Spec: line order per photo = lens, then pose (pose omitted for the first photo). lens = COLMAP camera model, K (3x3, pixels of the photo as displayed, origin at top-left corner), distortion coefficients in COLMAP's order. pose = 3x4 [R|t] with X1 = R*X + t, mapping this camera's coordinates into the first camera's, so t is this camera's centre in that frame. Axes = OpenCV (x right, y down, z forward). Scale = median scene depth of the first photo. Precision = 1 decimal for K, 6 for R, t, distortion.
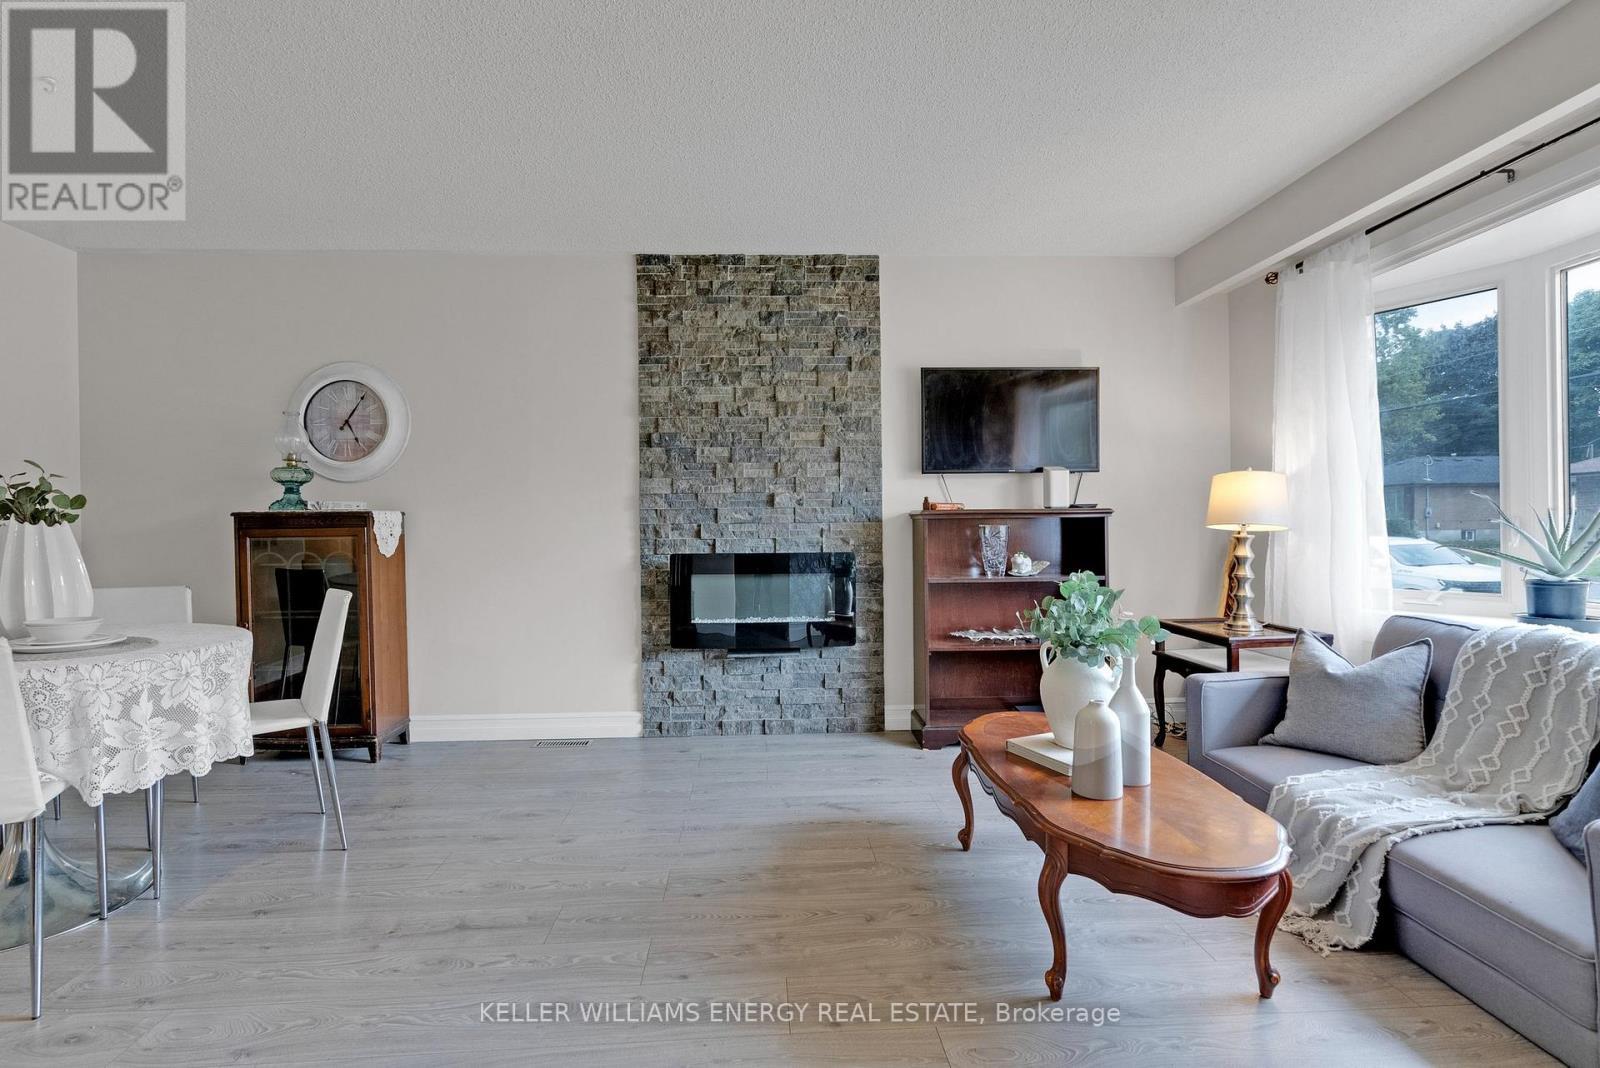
lens RADIAL K [[724.7, 0, 792.5], [0, 724.7, 527.2], [0, 0, 1]] dist [-0.004856, 0.000833]
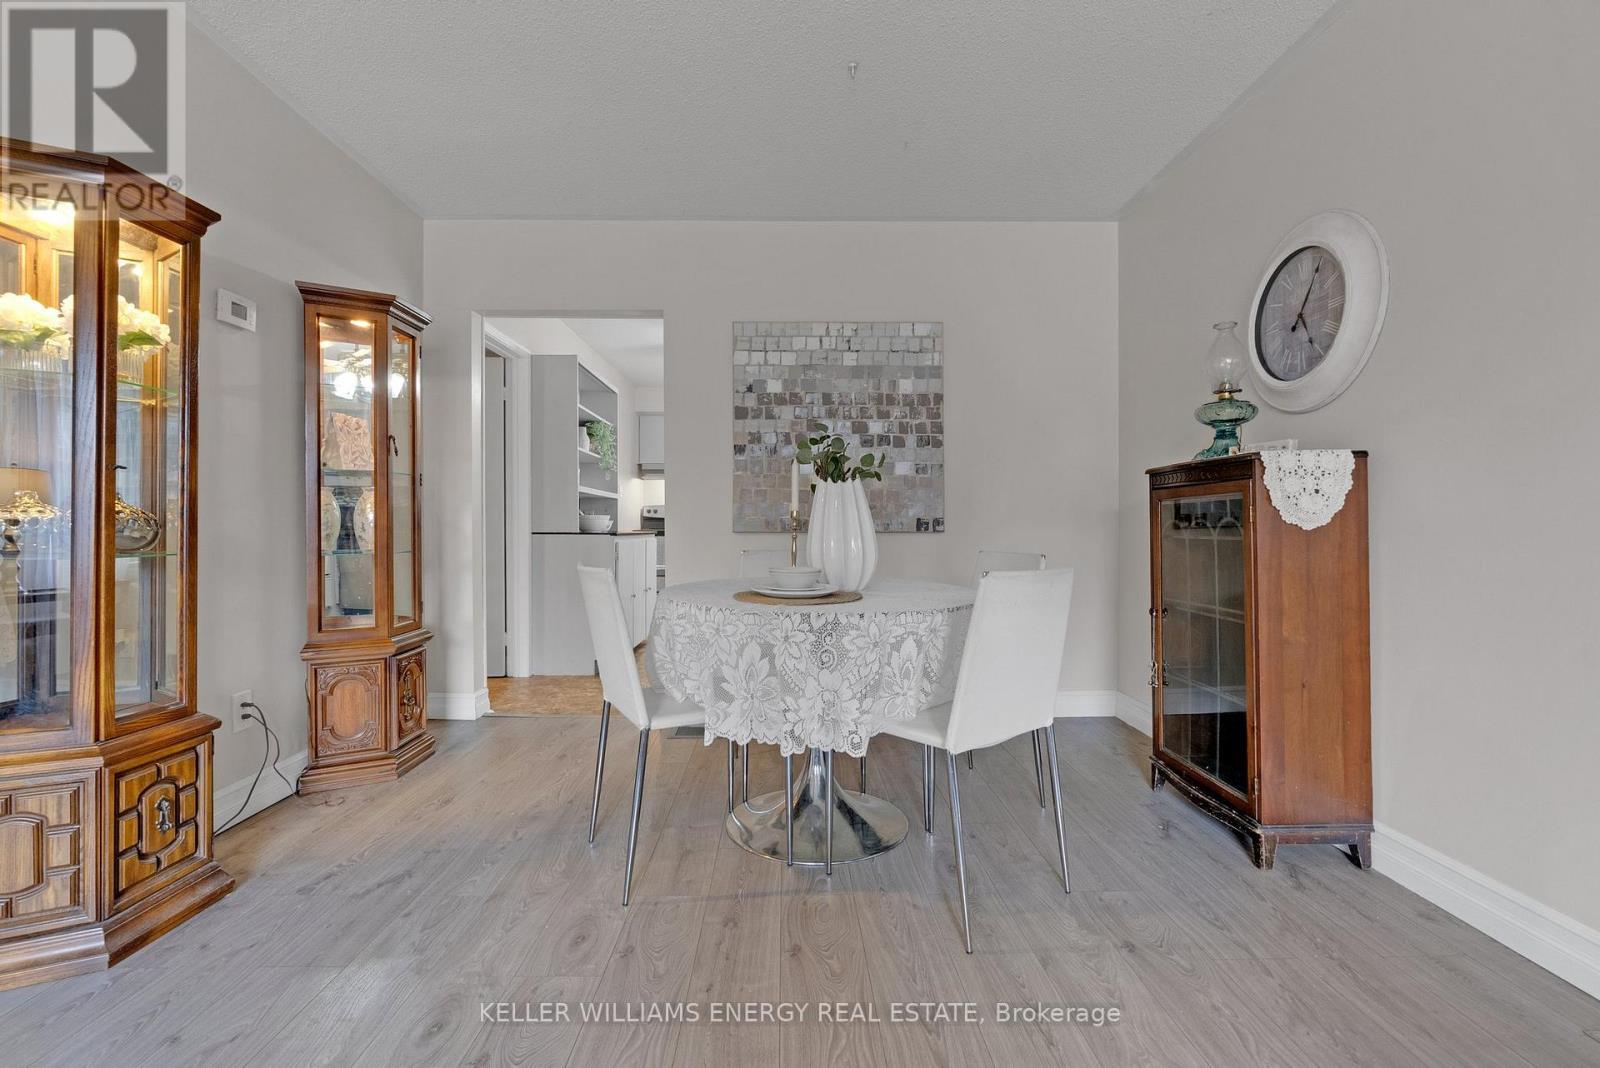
lens RADIAL K [[724.7, 0, 792.5], [0, 724.7, 527.2], [0, 0, 1]] dist [-0.004856, 0.000833]
pose [[-0.040726, 0.010908, -0.999111, 0.033225], [0.001688, 0.999940, 0.010849, 0.029918], [0.999169, -0.001244, -0.040742, 0.563491]]
